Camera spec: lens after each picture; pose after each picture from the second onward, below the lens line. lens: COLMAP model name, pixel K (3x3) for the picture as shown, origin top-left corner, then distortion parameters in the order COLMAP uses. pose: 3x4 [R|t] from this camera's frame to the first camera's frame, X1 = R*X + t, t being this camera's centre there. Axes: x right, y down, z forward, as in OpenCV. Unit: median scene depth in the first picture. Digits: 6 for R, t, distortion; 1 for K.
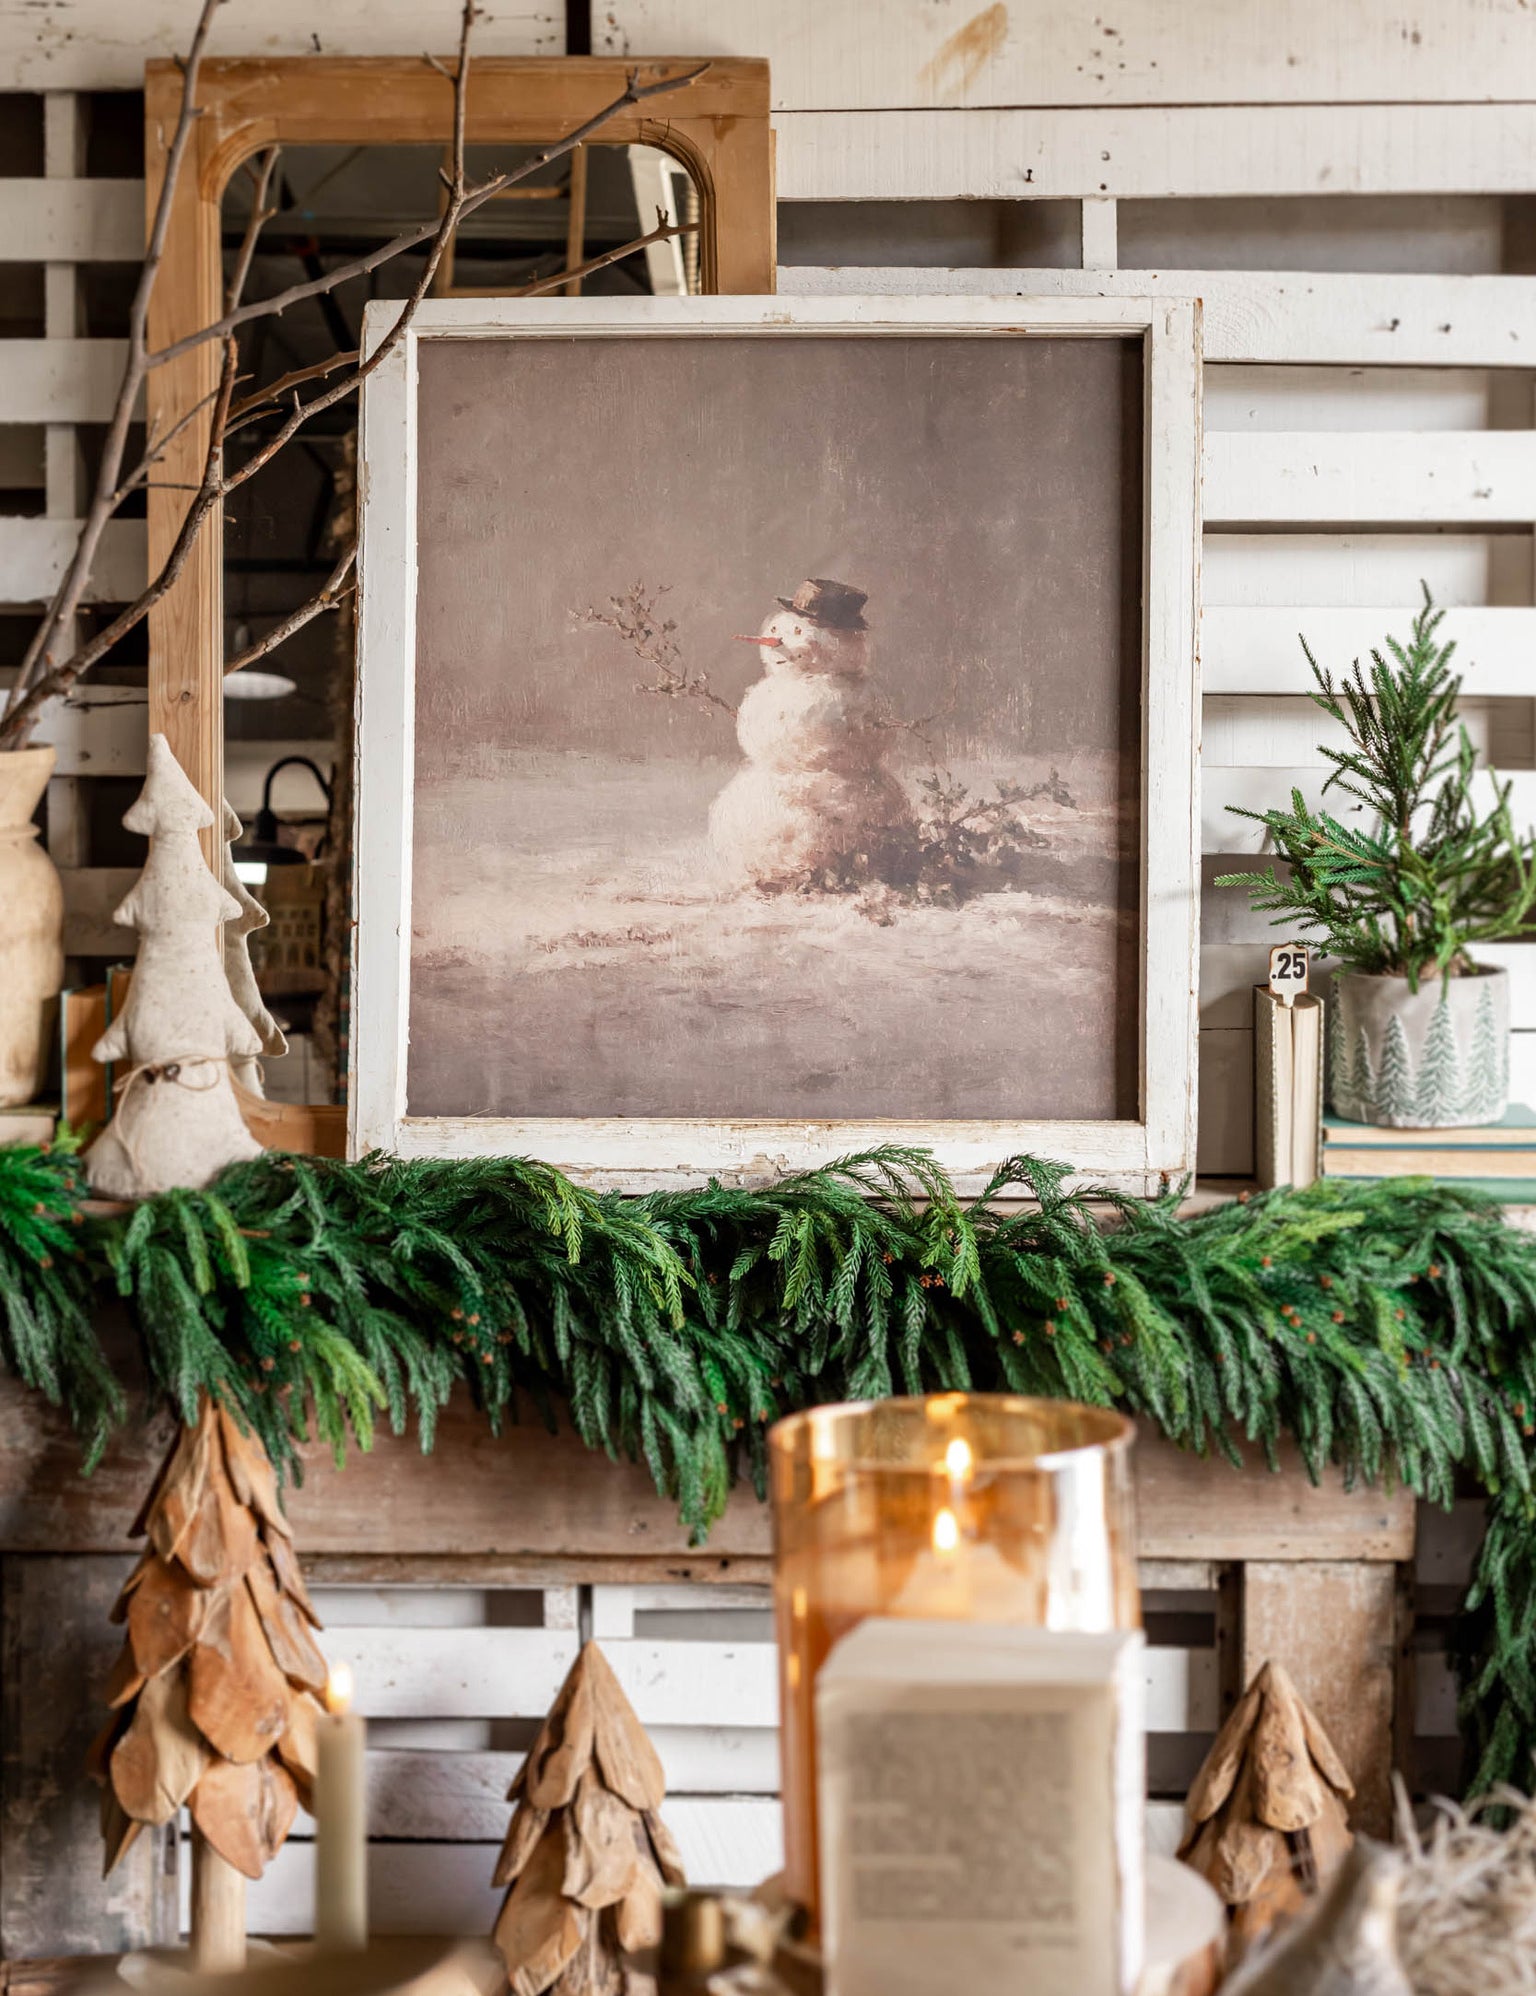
lens RADIAL K [[3348.4, 0, 773.5], [0, 3348.4, 1025.1], [0, 0, 1]] dist [-0.010476, 0.087953]
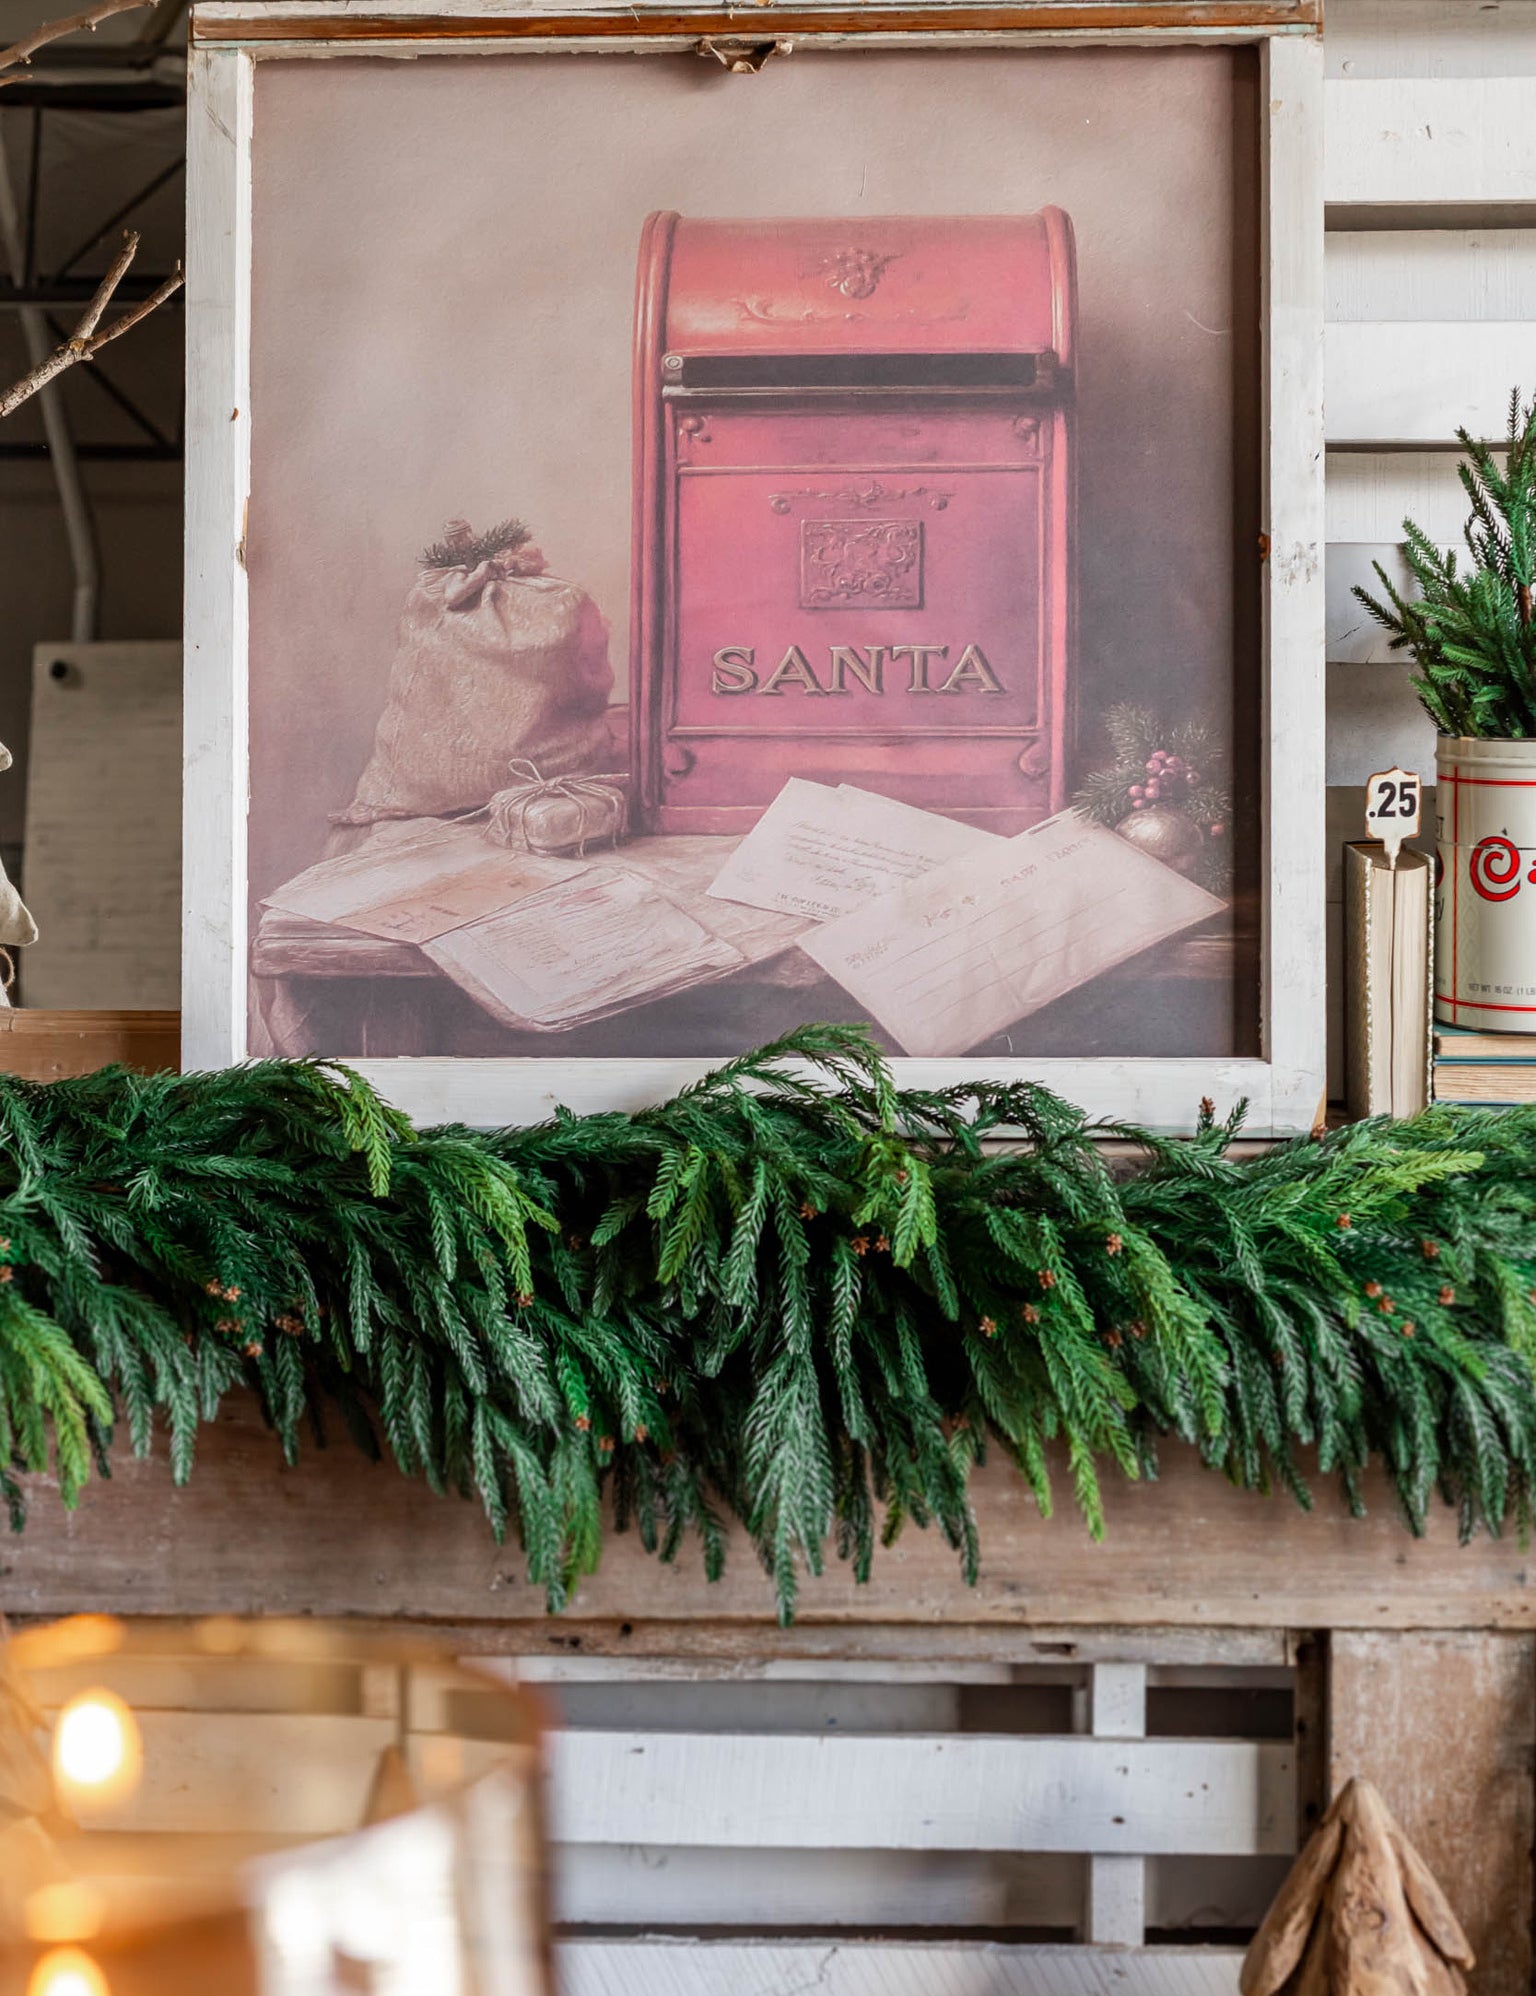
lens RADIAL K [[3281.3, 0, 885.5], [0, 3281.3, 1006.8], [0, 0, 1]] dist [0.017845, -0.020770]
pose [[0.999544, 0.001209, -0.030183, 0.070484], [-0.001129, 0.999996, 0.002679, 0.023462], [0.030186, -0.002643, 0.999541, 0.301109]]
